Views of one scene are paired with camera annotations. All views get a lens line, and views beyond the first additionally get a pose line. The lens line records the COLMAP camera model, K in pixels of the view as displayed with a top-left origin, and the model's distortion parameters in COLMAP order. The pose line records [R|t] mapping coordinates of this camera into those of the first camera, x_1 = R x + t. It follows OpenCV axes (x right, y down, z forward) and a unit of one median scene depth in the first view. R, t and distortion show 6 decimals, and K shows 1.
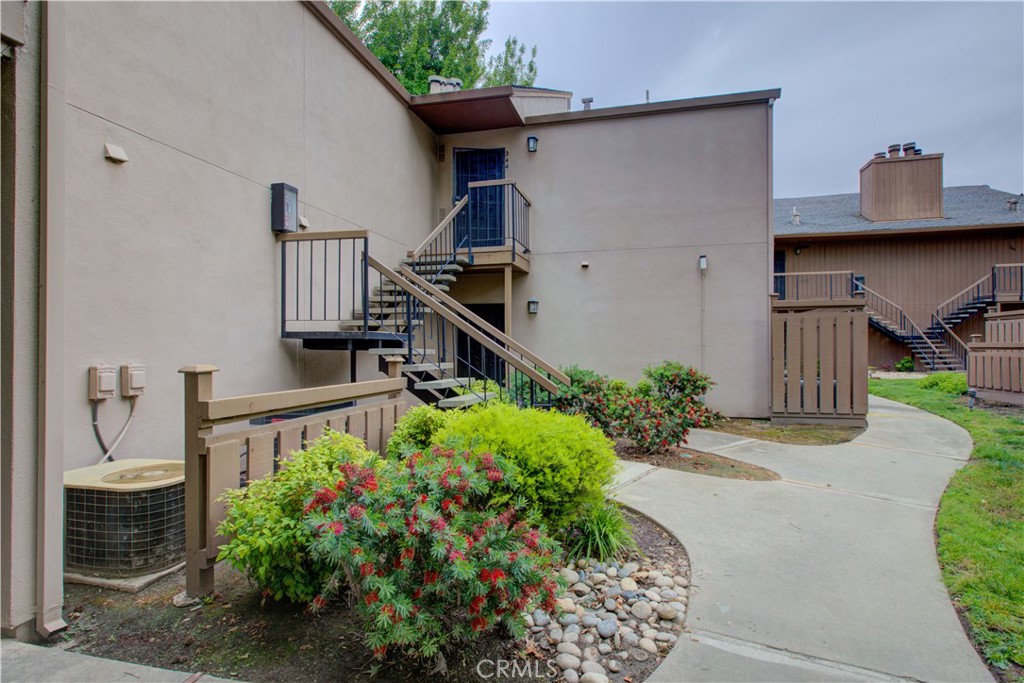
lens RADIAL K [[468.1, 0, 542.7], [0, 468.1, 346.9], [0, 0, 1]] dist [-0.011443, 0.005746]
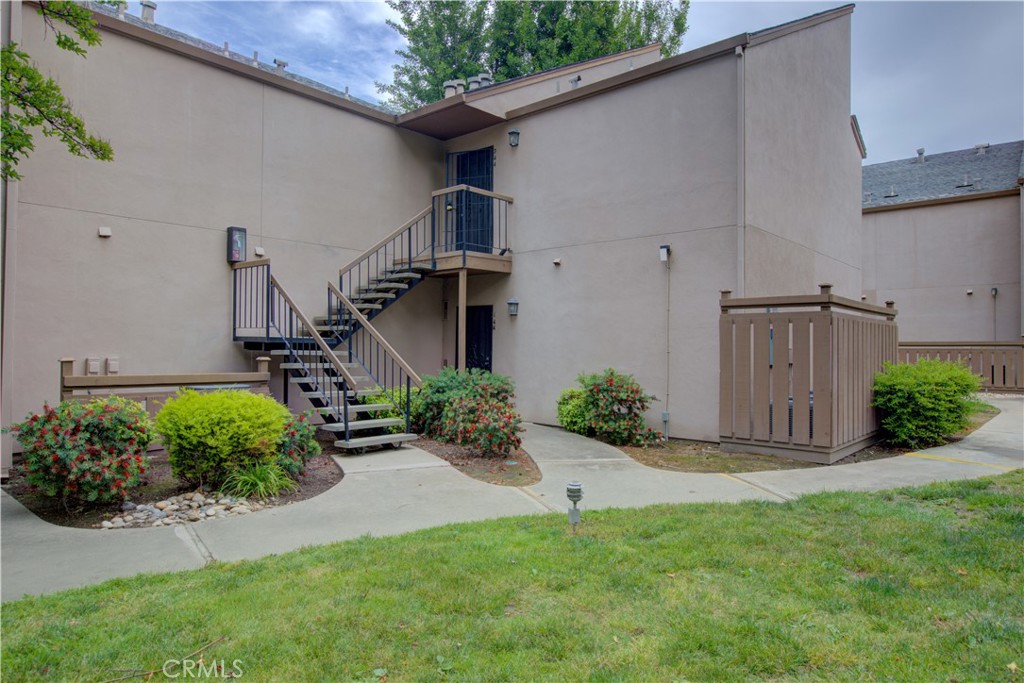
lens RADIAL K [[625.1, 0, 528.3], [0, 625.1, 334.7], [0, 0, 1]] dist [-0.002134, 0.003127]
pose [[0.875980, 0.001885, -0.482344, 0.707359], [-0.012873, 0.999728, -0.019471, -0.009321], [0.482176, 0.023265, 0.875765, -0.110117]]
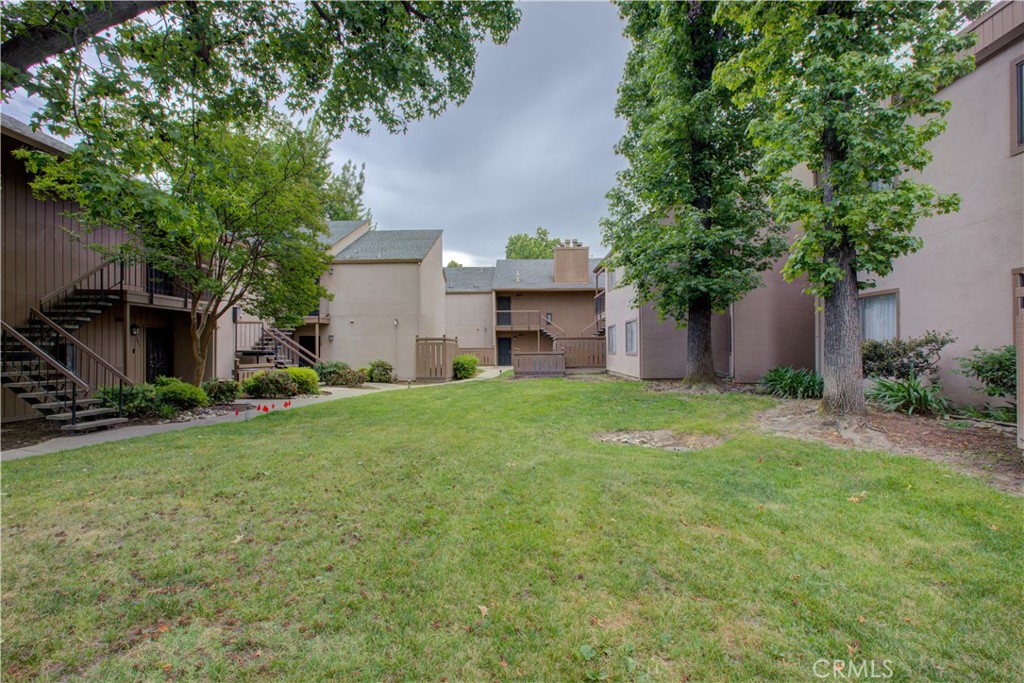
lens RADIAL K [[468.1, 0, 510.2], [0, 468.1, 344.6], [0, 0, 1]] dist [-0.011443, 0.005746]
pose [[0.984414, 0.002839, 0.175845, 0.541490], [-0.001303, 0.999960, -0.008846, -0.032514], [-0.175863, 0.008479, 0.984378, -1.801648]]
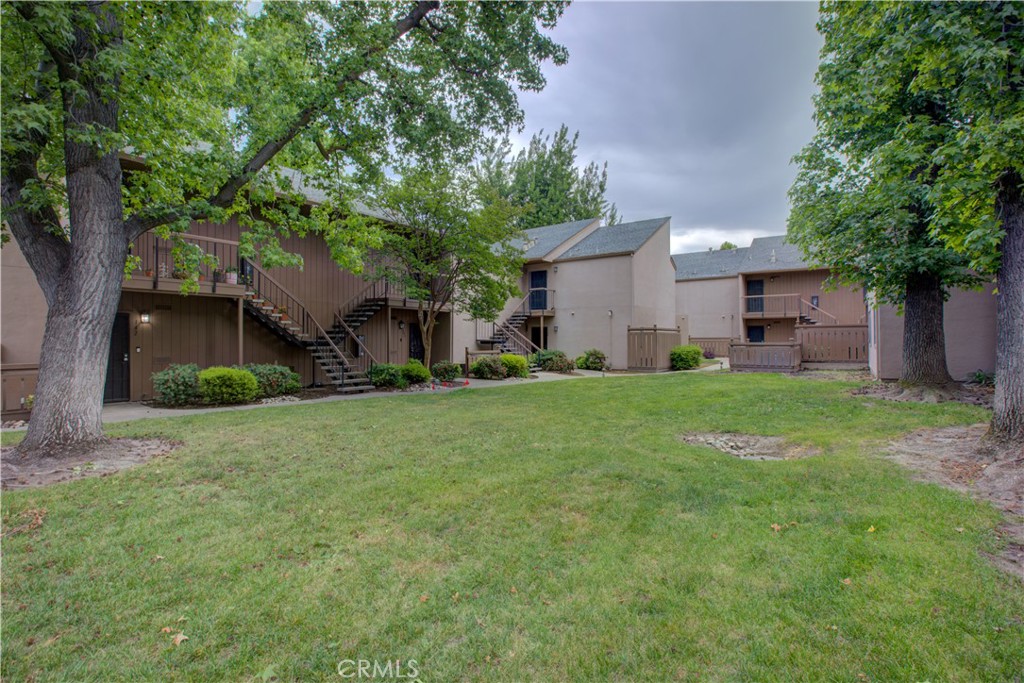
lens RADIAL K [[468.1, 0, 510.2], [0, 468.1, 336.1], [0, 0, 1]] dist [-0.011443, 0.005746]
pose [[0.912565, 0.002195, -0.408925, 0.984024], [-0.002954, 0.999995, -0.001224, -0.041227], [0.408920, 0.002325, 0.912567, -1.854884]]
